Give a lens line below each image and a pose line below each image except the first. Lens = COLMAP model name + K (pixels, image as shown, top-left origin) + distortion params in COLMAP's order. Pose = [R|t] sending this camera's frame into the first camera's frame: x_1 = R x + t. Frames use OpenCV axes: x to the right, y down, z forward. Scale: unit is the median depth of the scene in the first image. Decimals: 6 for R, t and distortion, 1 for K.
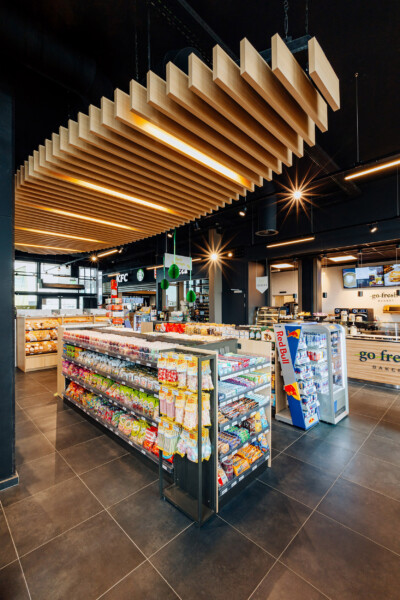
lens RADIAL K [[266.3, 0, 200.0], [0, 266.3, 300.0], [0, 0, 1]] dist [-0.001793, 0.000005]
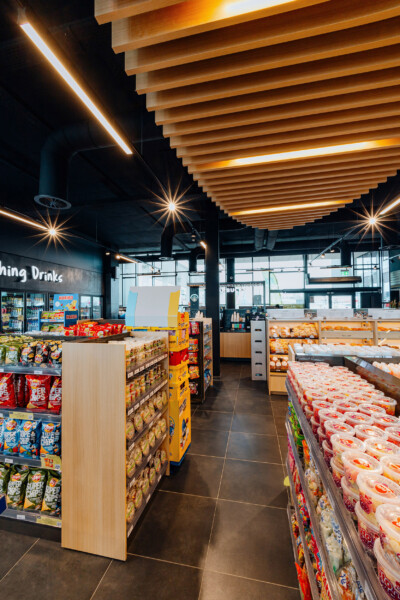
lens RADIAL K [[256.6, 0, 200.0], [0, 256.6, 300.0], [0, 0, 1]] dist [0.001274, 0.000017]
pose [[0.548997, -0.018648, -0.835617, -0.089501], [0.022094, 0.999726, -0.007795, 0.006257], [0.835533, -0.014183, 0.549258, 0.242533]]
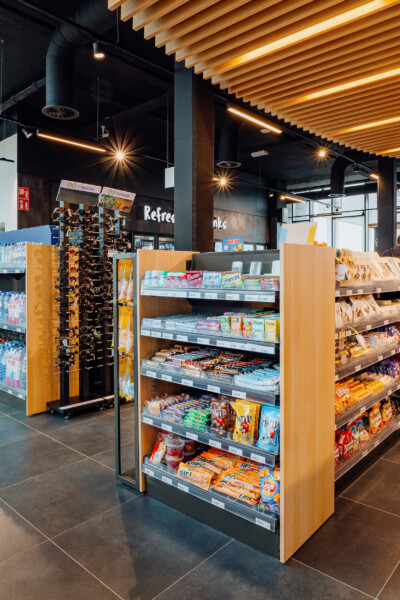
lens RADIAL K [[432.7, 0, 201.1], [0, 432.7, 276.0], [0, 0, 1]] dist [-0.031016, 0.001240]
pose [[0.059645, 0.015786, -0.998095, 0.194445], [0.021113, 0.999631, 0.017072, 0.041176], [0.997996, -0.022091, 0.059289, 0.186850]]
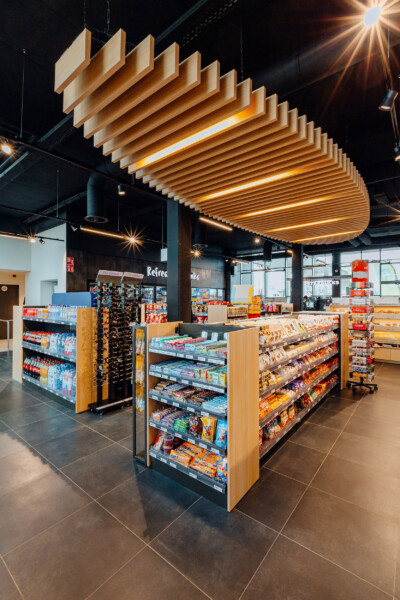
lens RADIAL K [[278.6, 0, 195.7], [0, 278.6, 297.5], [0, 0, 1]] dist [0.001937, -0.000153]
pose [[0.105993, 0.000131, -0.994367, 0.217560], [0.018348, 0.999829, 0.002087, 0.012854], [0.994198, -0.018466, 0.105972, 0.185344]]
